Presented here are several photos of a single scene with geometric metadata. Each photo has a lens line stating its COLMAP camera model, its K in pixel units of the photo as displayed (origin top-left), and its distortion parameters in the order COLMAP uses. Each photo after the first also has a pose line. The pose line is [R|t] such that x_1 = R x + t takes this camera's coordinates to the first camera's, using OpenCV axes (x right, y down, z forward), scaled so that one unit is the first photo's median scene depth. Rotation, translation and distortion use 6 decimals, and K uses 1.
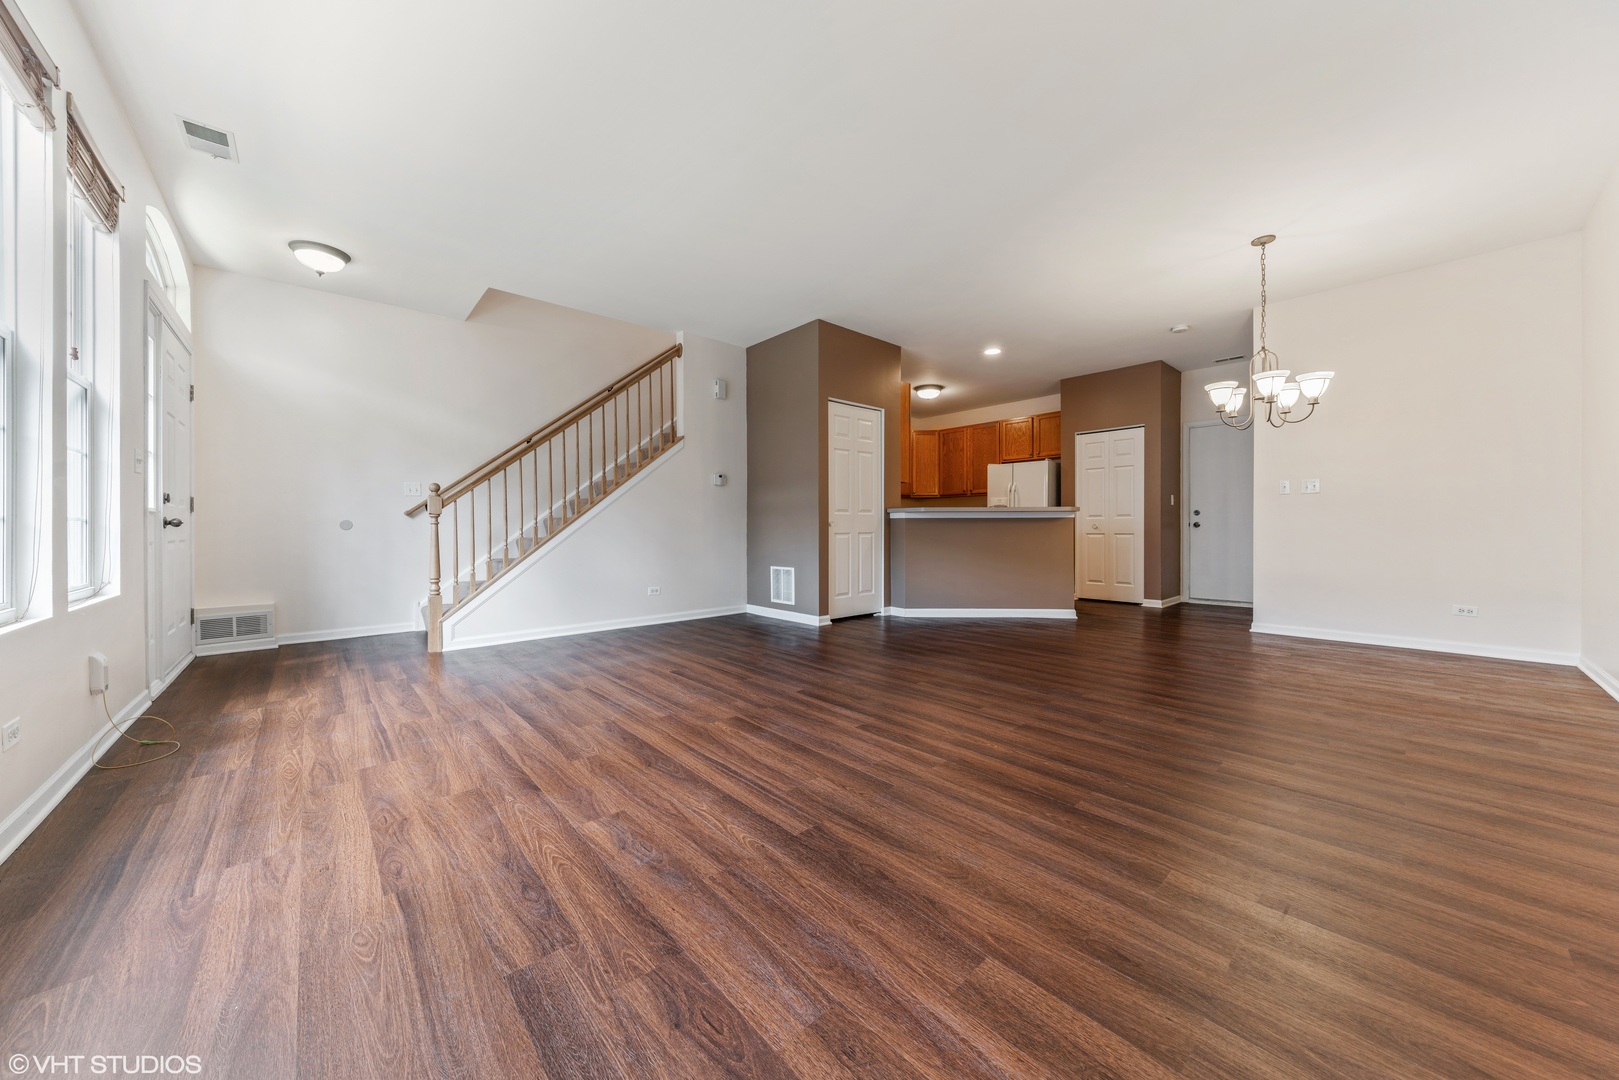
lens RADIAL K [[561.4, 0, 807.0], [0, 561.4, 531.5], [0, 0, 1]] dist [-0.005292, 0.000439]
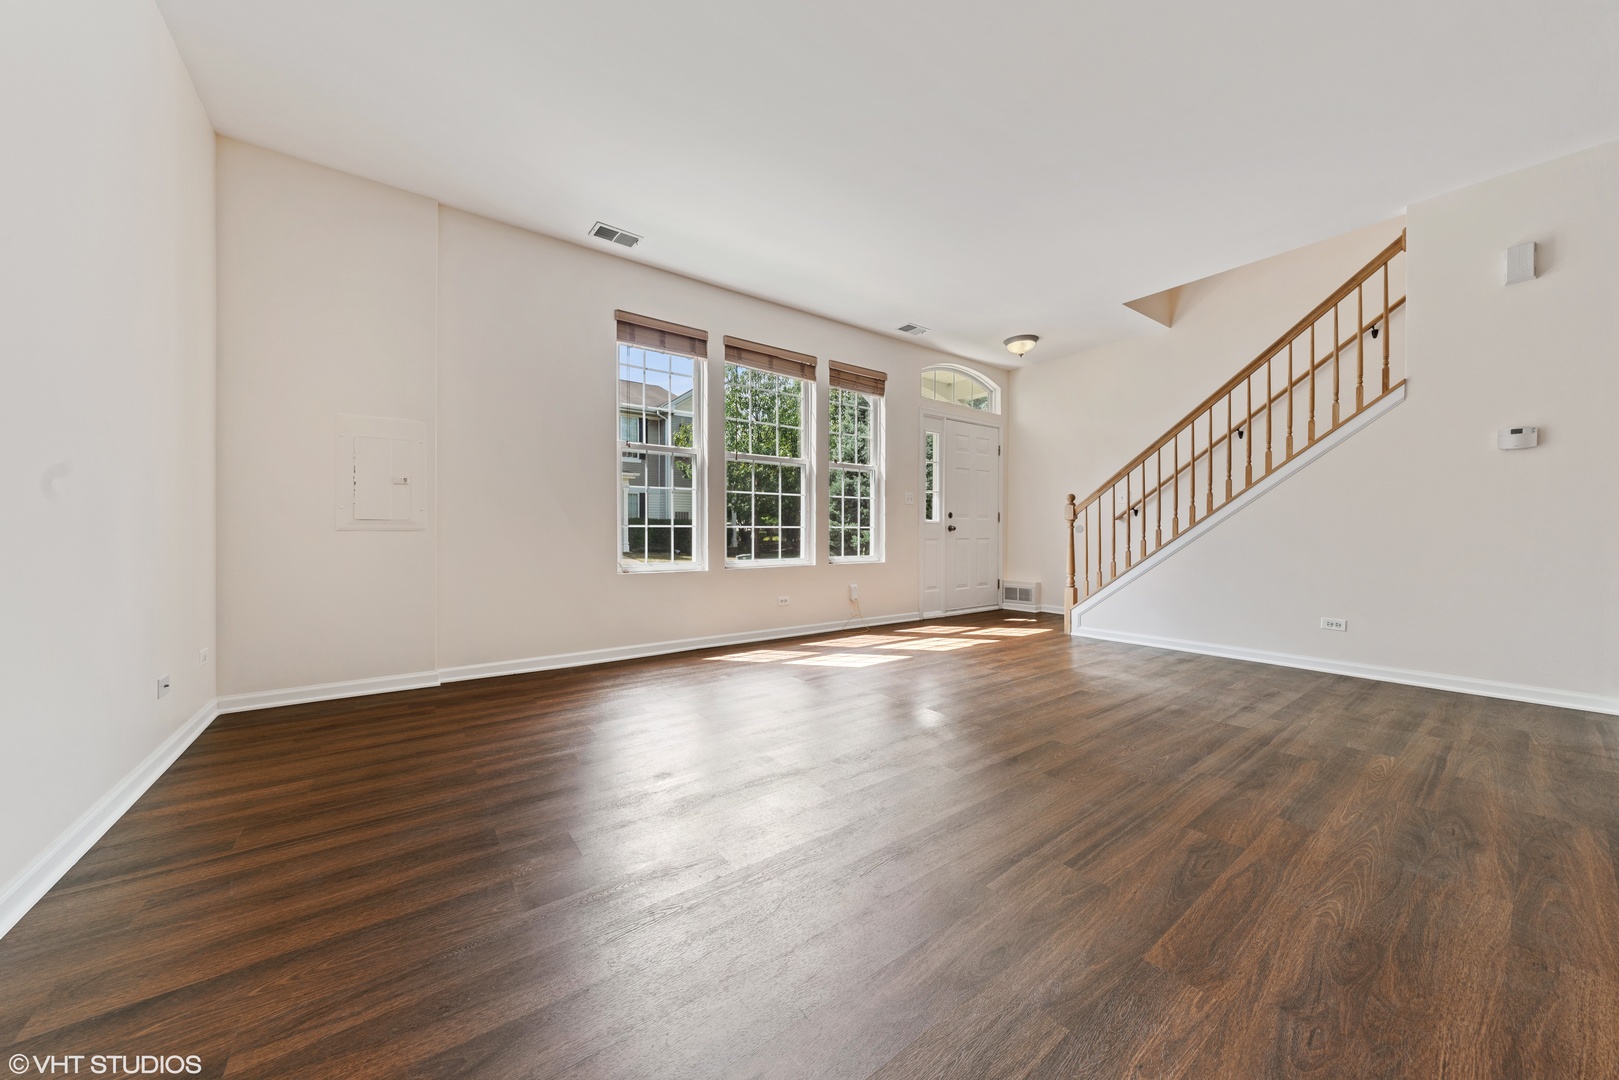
lens RADIAL K [[561.4, 0, 812.5], [0, 561.4, 536.1], [0, 0, 1]] dist [-0.005292, 0.000439]
pose [[-0.089672, 0.006740, -0.995949, 1.075679], [-0.006272, 0.999953, 0.007332, -0.002192], [0.995952, 0.006904, -0.089626, 1.007252]]
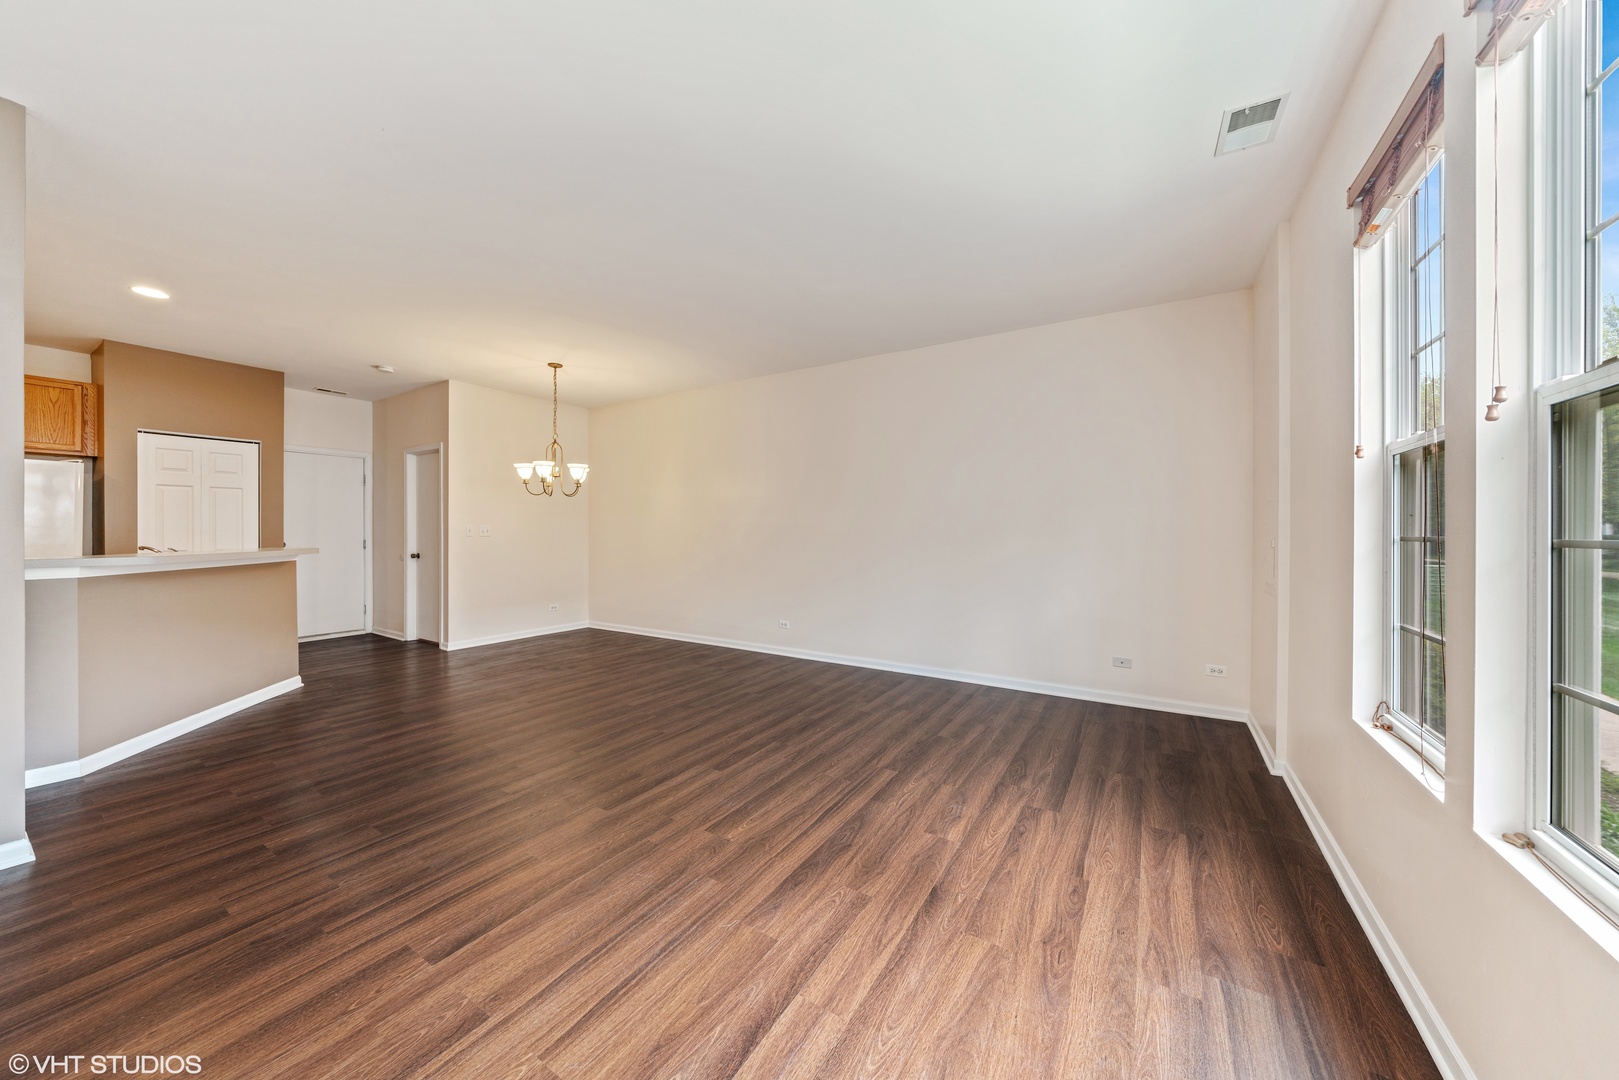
lens RADIAL K [[561.4, 0, 804.0], [0, 561.4, 532.1], [0, 0, 1]] dist [-0.005292, 0.000439]
pose [[-0.282944, -0.002593, 0.959133, -1.219893], [0.002171, 0.999992, 0.003344, -0.166073], [-0.959134, 0.003028, -0.282936, 1.332529]]
